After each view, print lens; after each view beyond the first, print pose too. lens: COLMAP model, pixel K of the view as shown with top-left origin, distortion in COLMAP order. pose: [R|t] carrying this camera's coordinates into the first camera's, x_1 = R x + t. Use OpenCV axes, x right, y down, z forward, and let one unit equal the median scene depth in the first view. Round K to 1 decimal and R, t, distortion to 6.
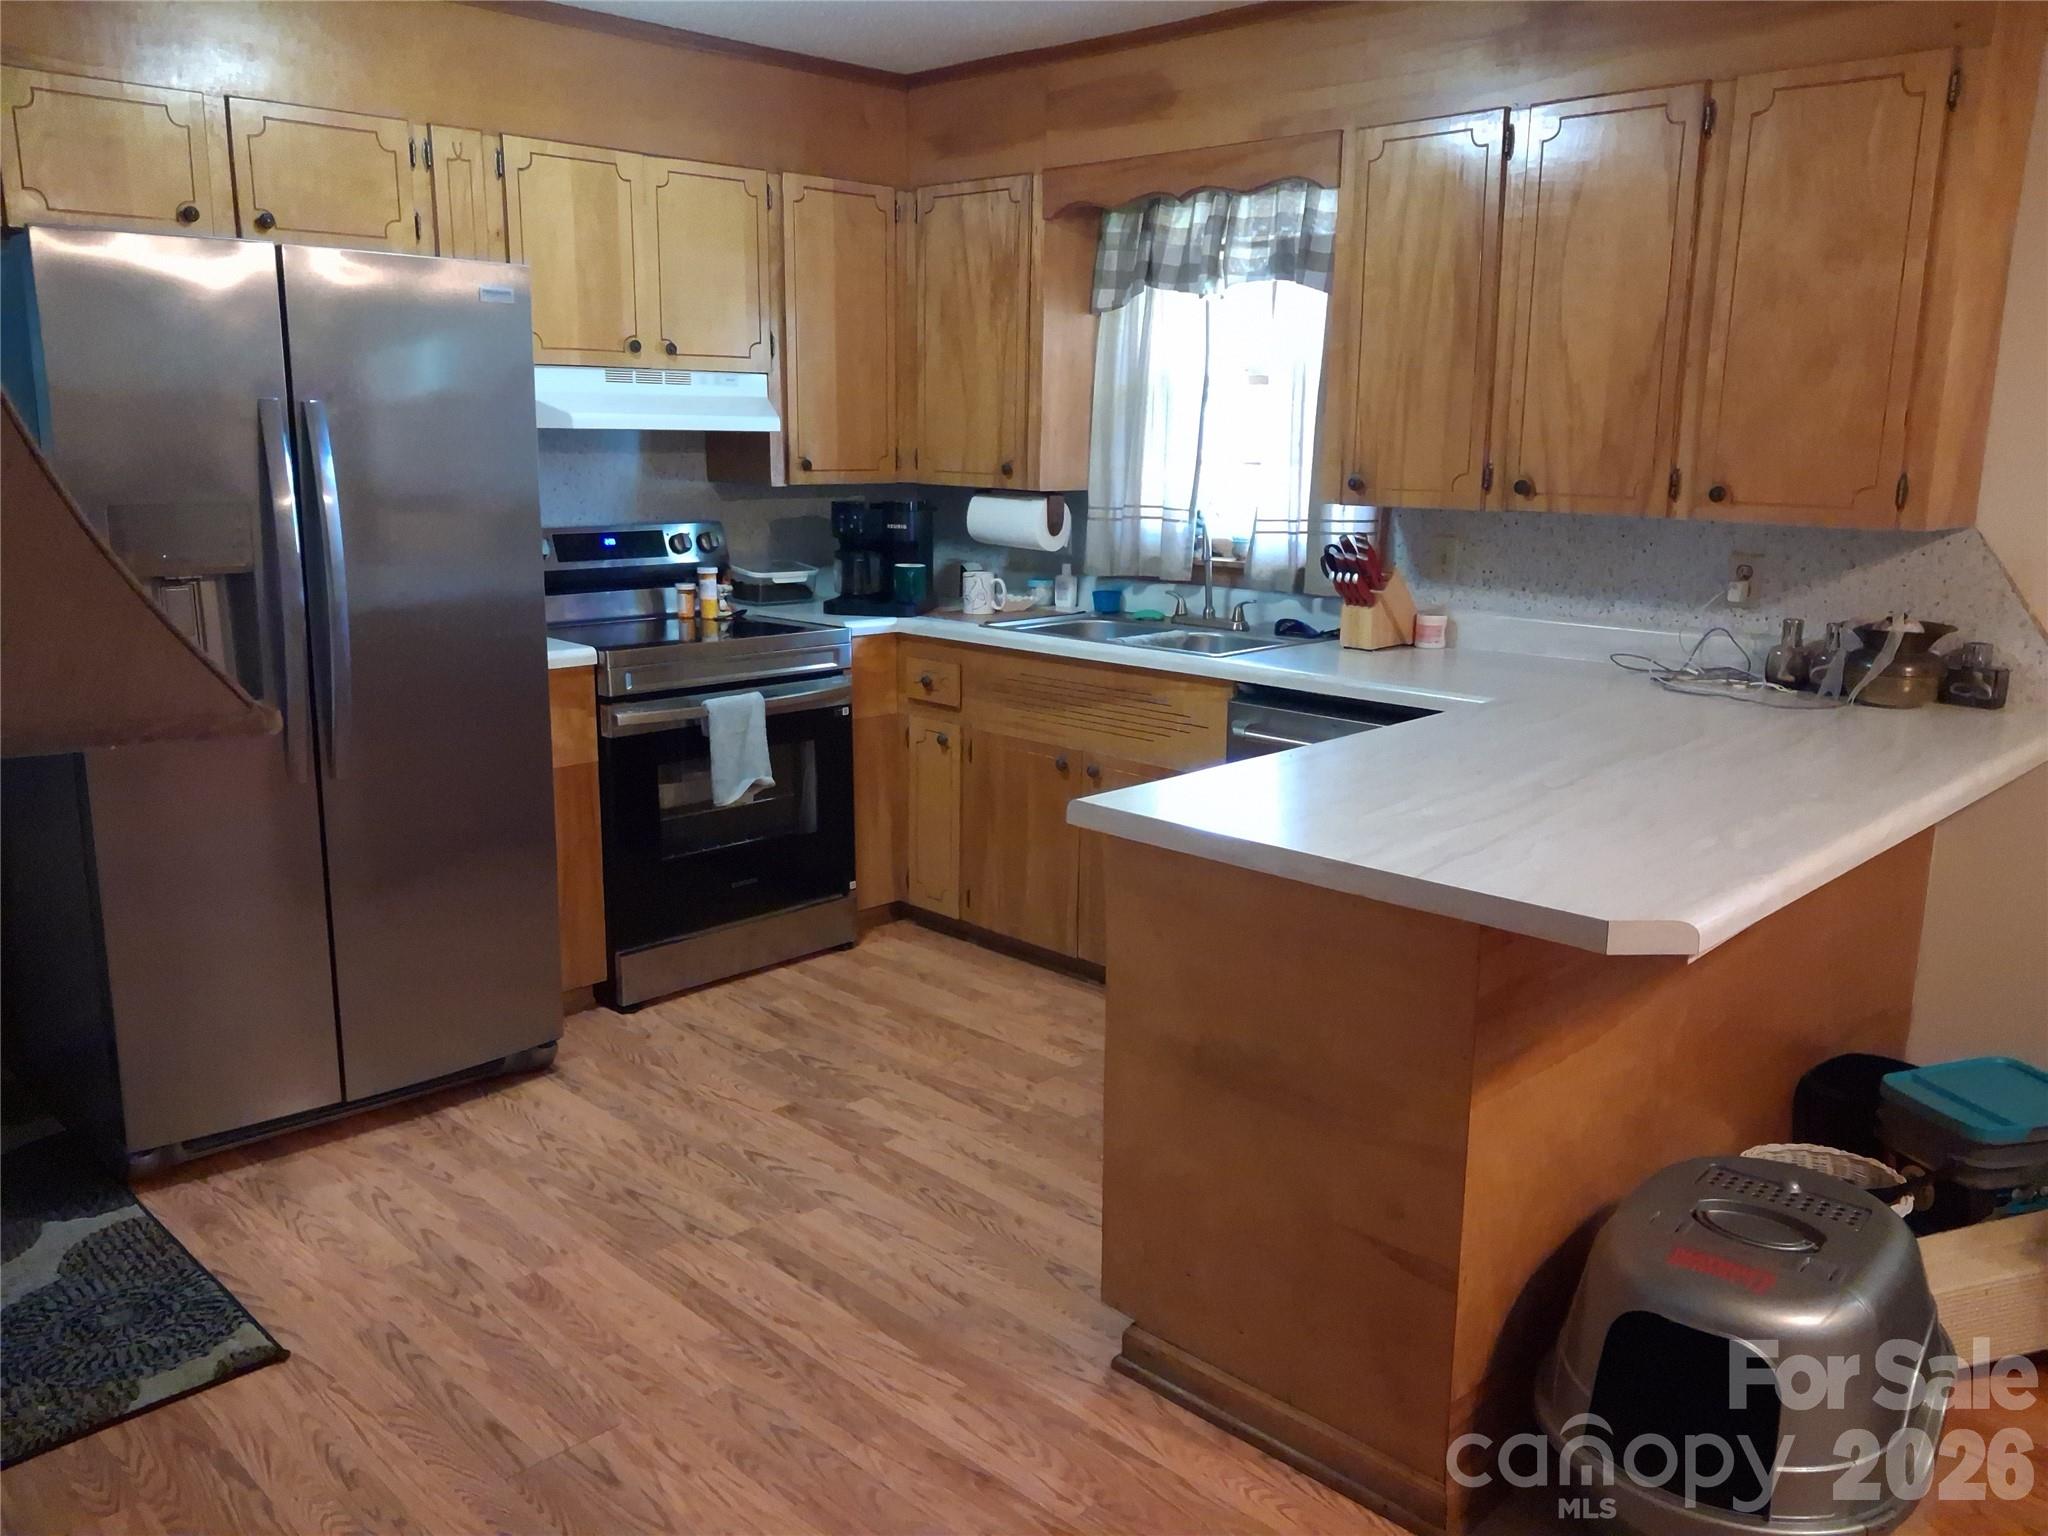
lens RADIAL K [[1689.1, 0, 1021.0], [0, 1689.1, 759.8], [0, 0, 1]] dist [0.118382, -0.188729]
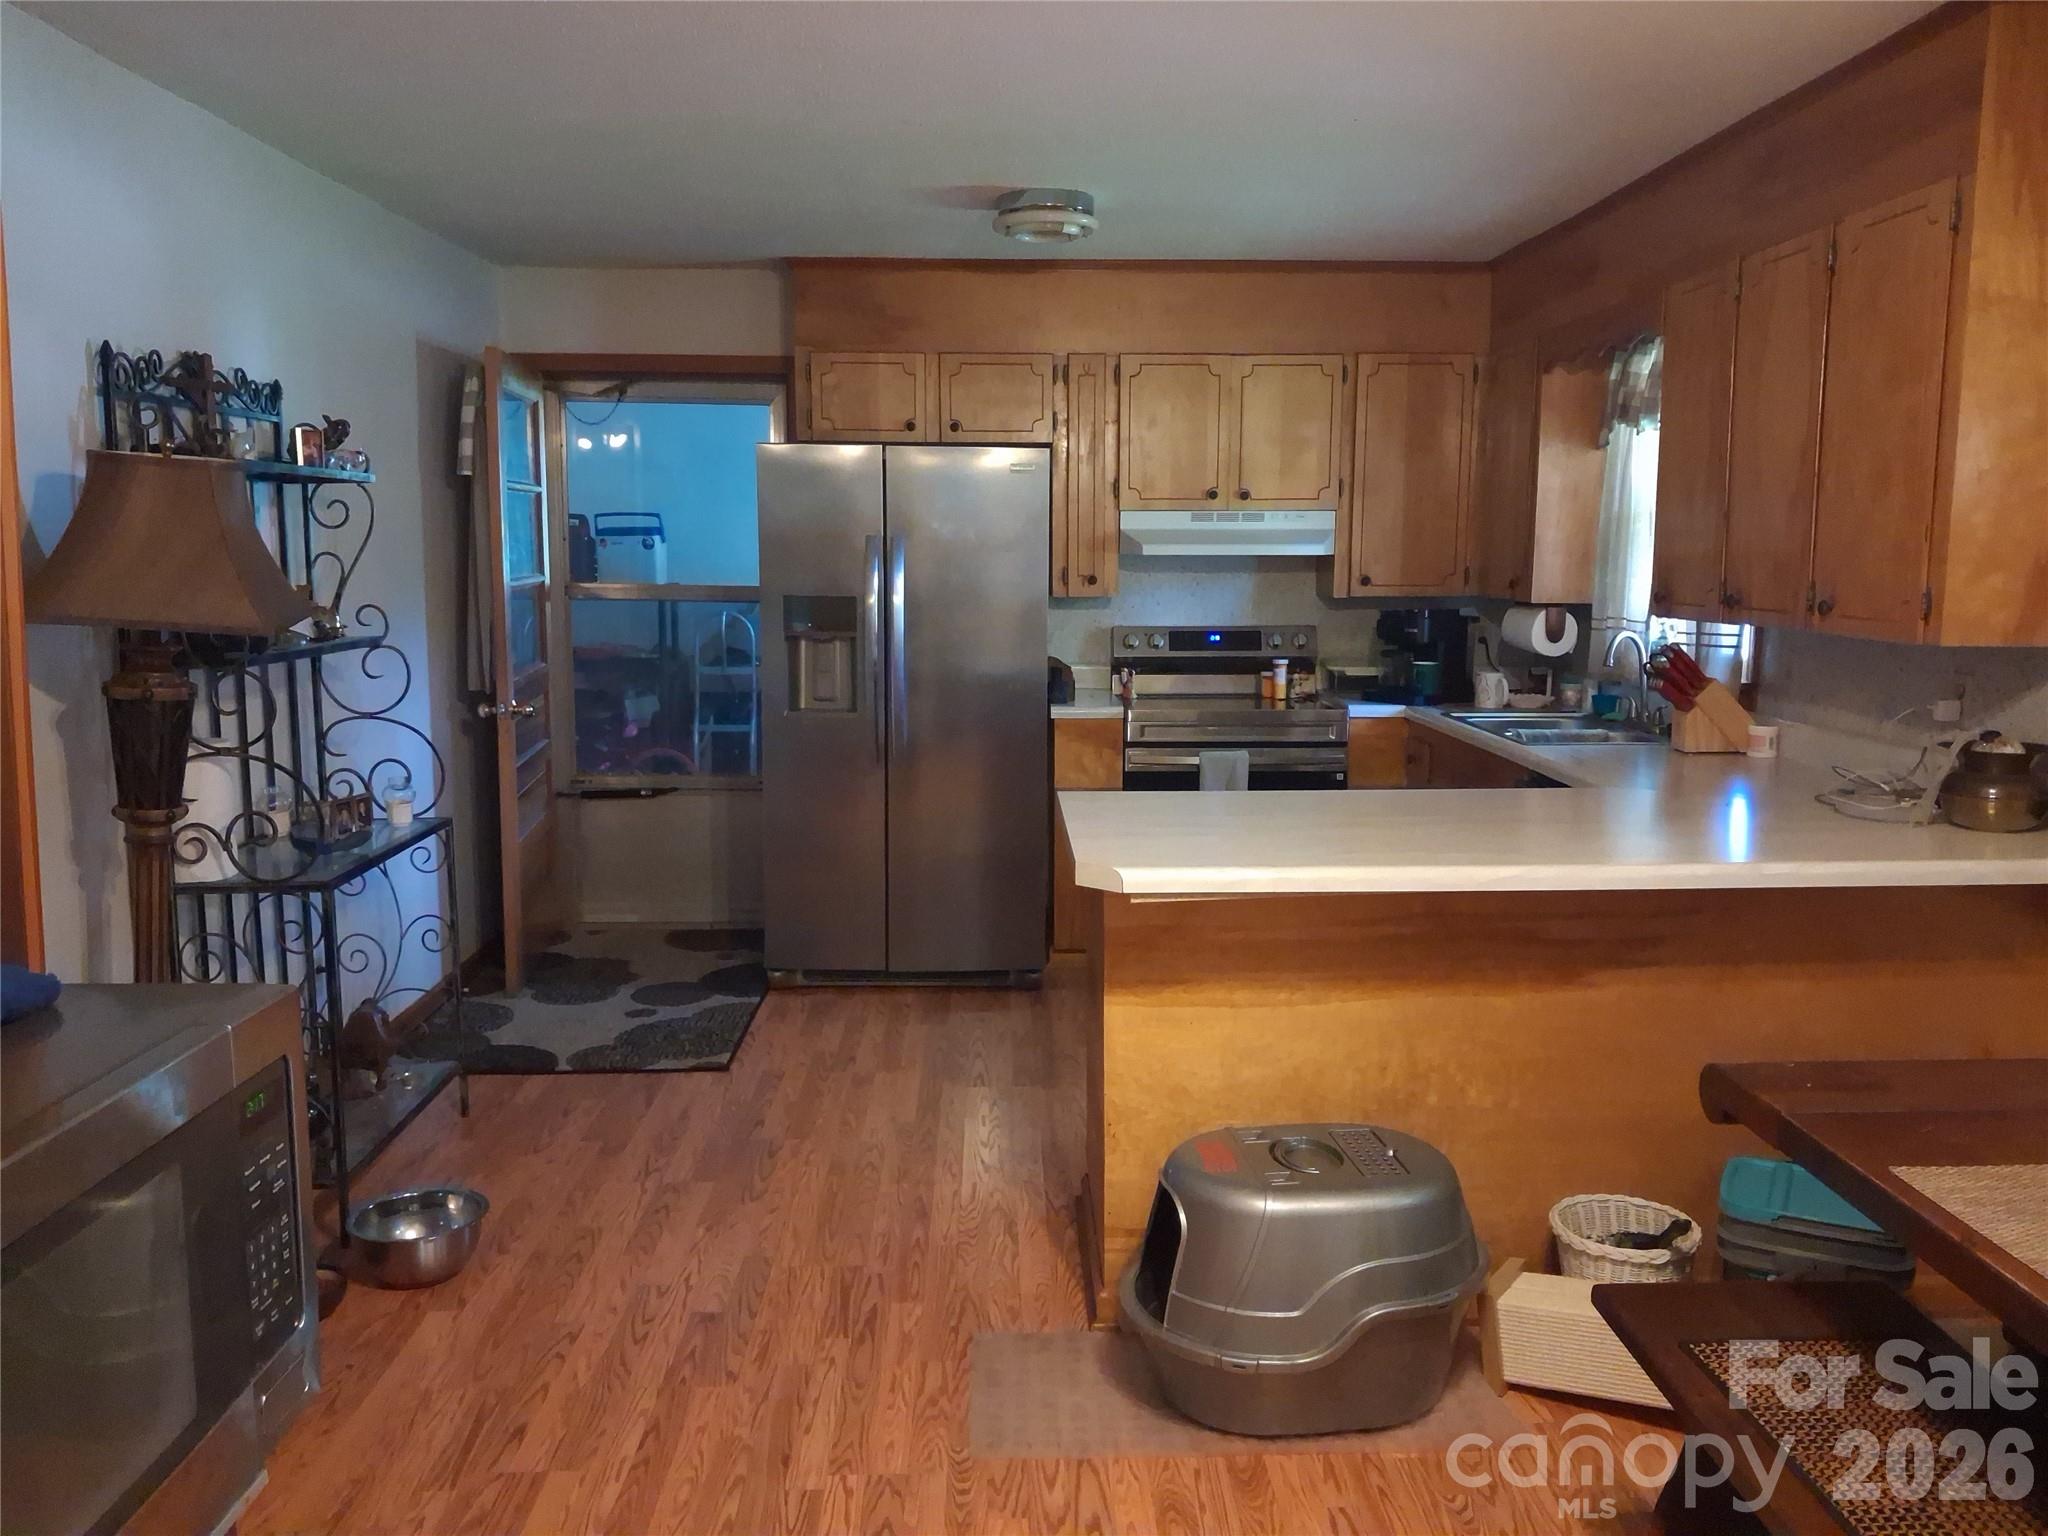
lens RADIAL K [[1689.1, 0, 1021.0], [0, 1689.1, 759.8], [0, 0, 1]] dist [0.118382, -0.188729]
pose [[0.713721, 0.078027, -0.696071, 0.631909], [-0.129013, 0.991417, -0.021151, 0.016559], [0.688447, 0.104898, 0.717661, -0.056681]]
